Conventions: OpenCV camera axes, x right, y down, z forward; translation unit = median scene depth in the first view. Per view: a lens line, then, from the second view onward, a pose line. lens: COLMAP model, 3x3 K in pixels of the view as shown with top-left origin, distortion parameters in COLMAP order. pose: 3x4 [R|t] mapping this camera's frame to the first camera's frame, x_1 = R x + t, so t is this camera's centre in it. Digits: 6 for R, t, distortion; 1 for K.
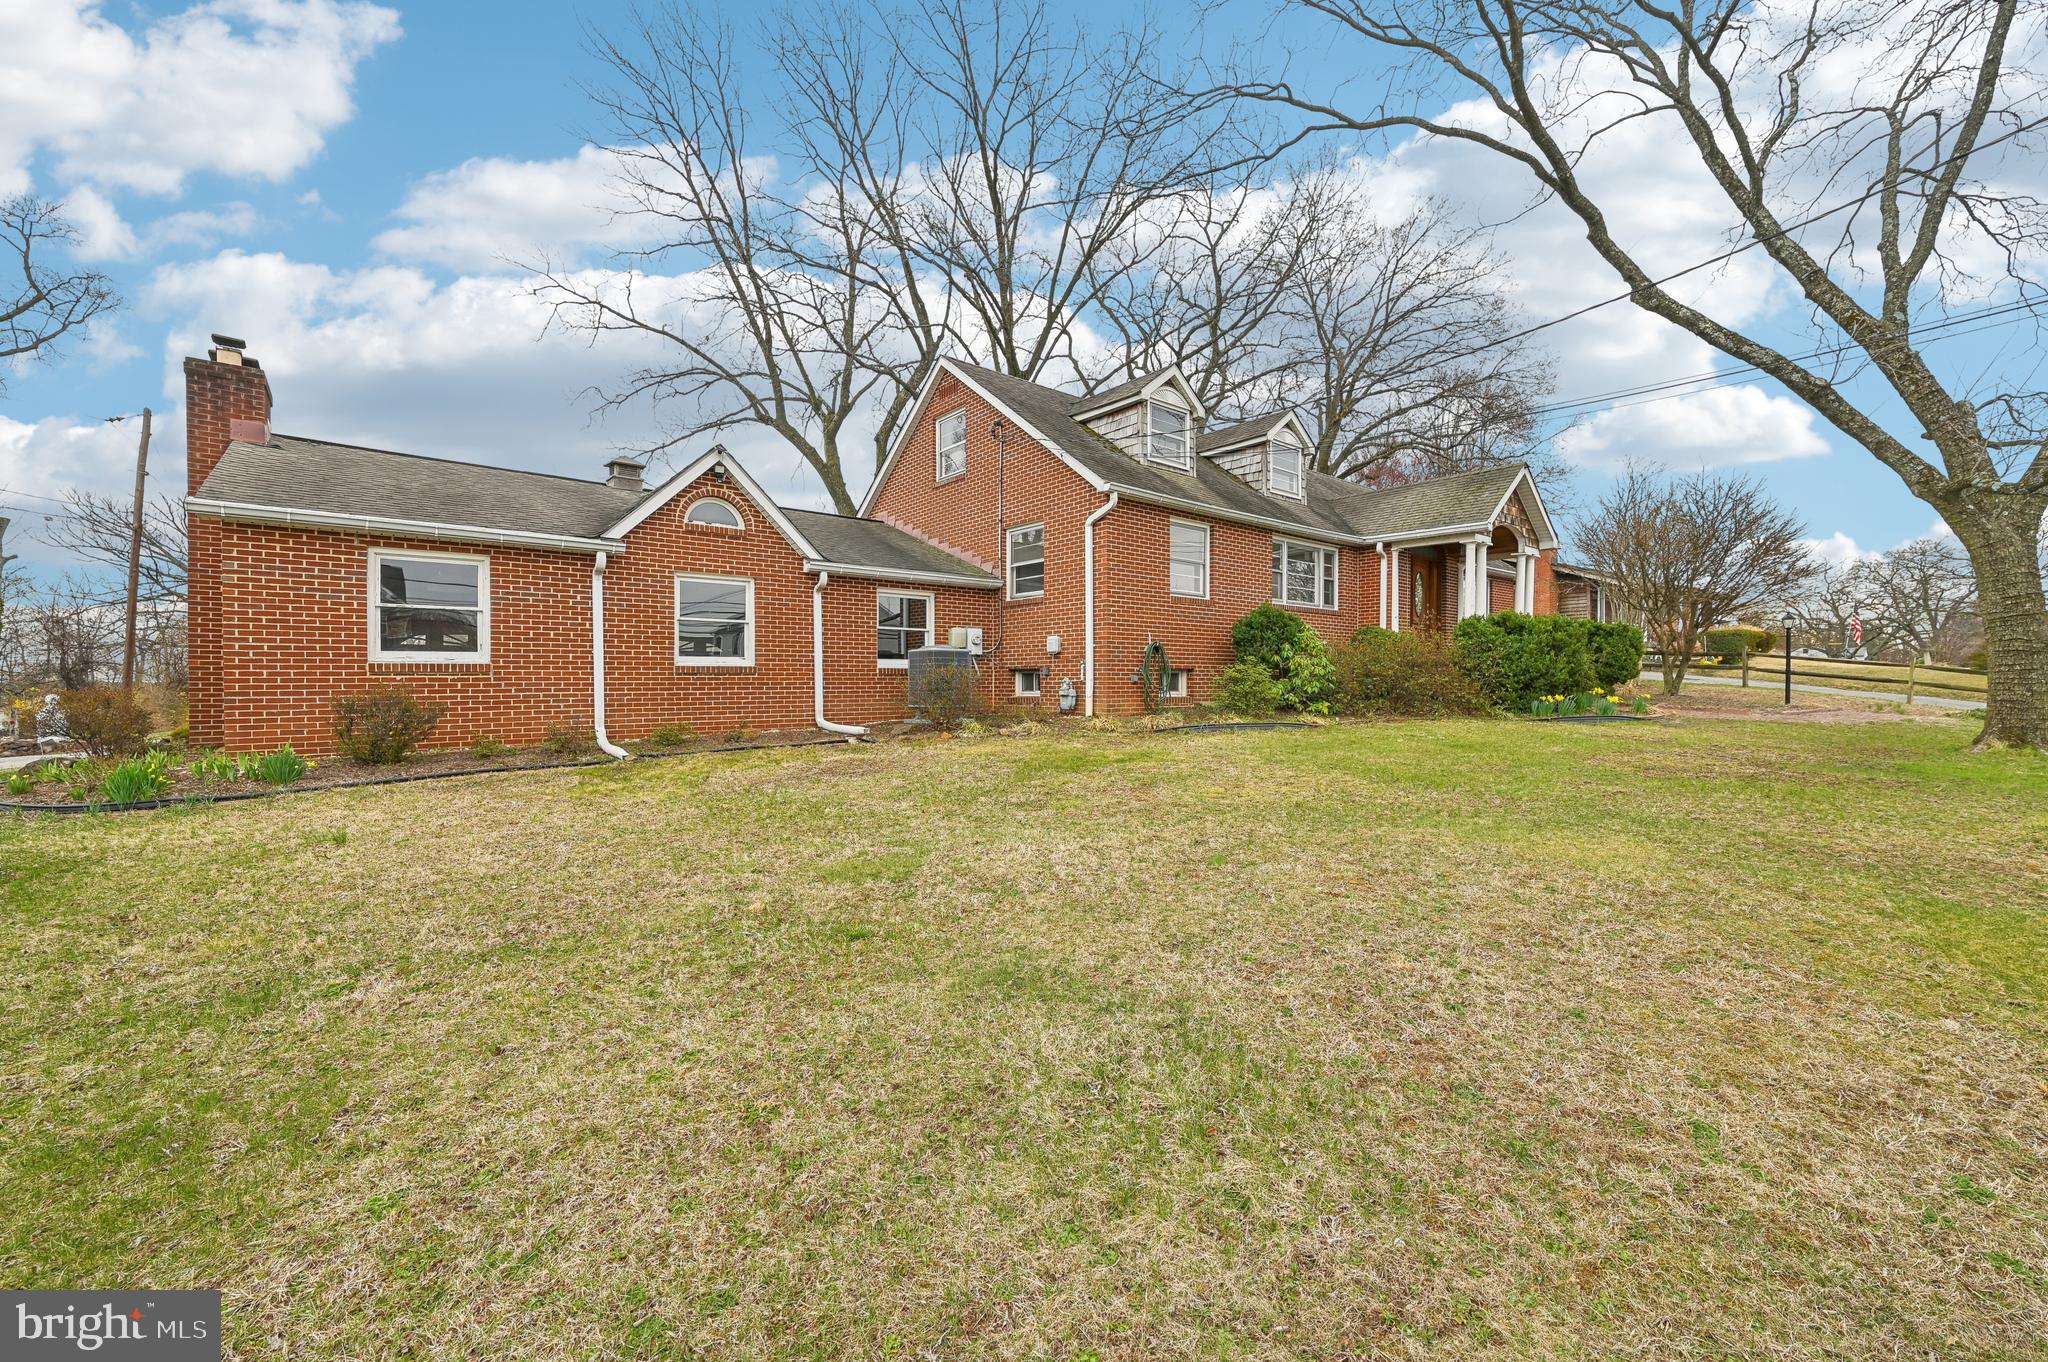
lens RADIAL K [[815.7, 0, 1018.8], [0, 815.7, 687.9], [0, 0, 1]] dist [0.000714, -0.000415]
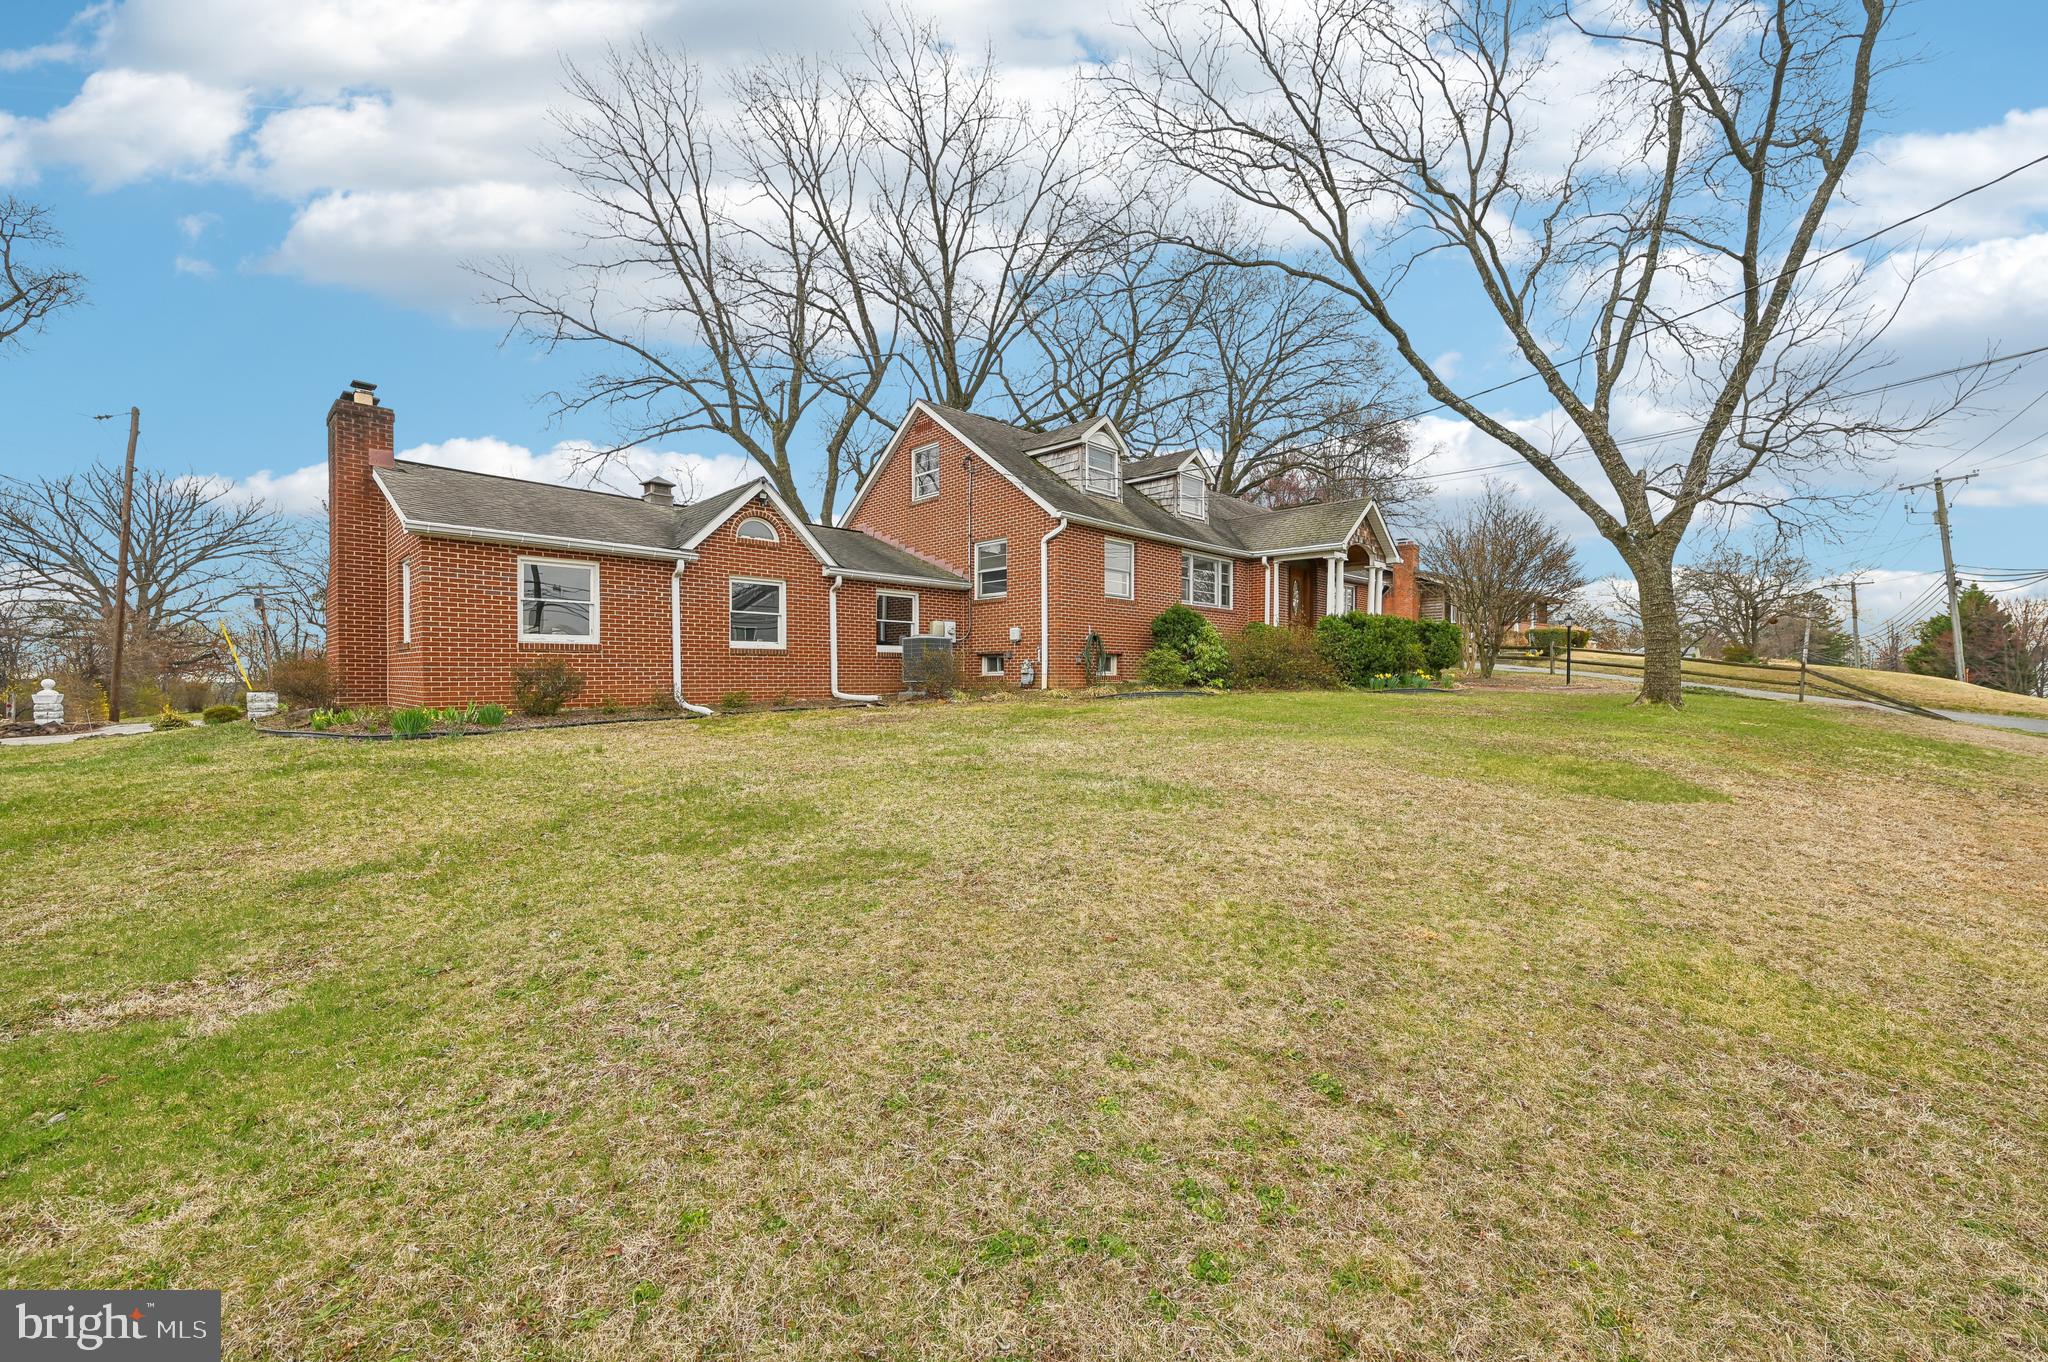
lens RADIAL K [[815.7, 0, 1015.1], [0, 815.7, 685.3], [0, 0, 1]] dist [0.000714, -0.000415]
pose [[0.995171, -0.000398, 0.098157, -0.076532], [0.000405, 1.000000, -0.000047, 0.024821], [-0.098157, 0.000086, 0.995171, -0.253178]]
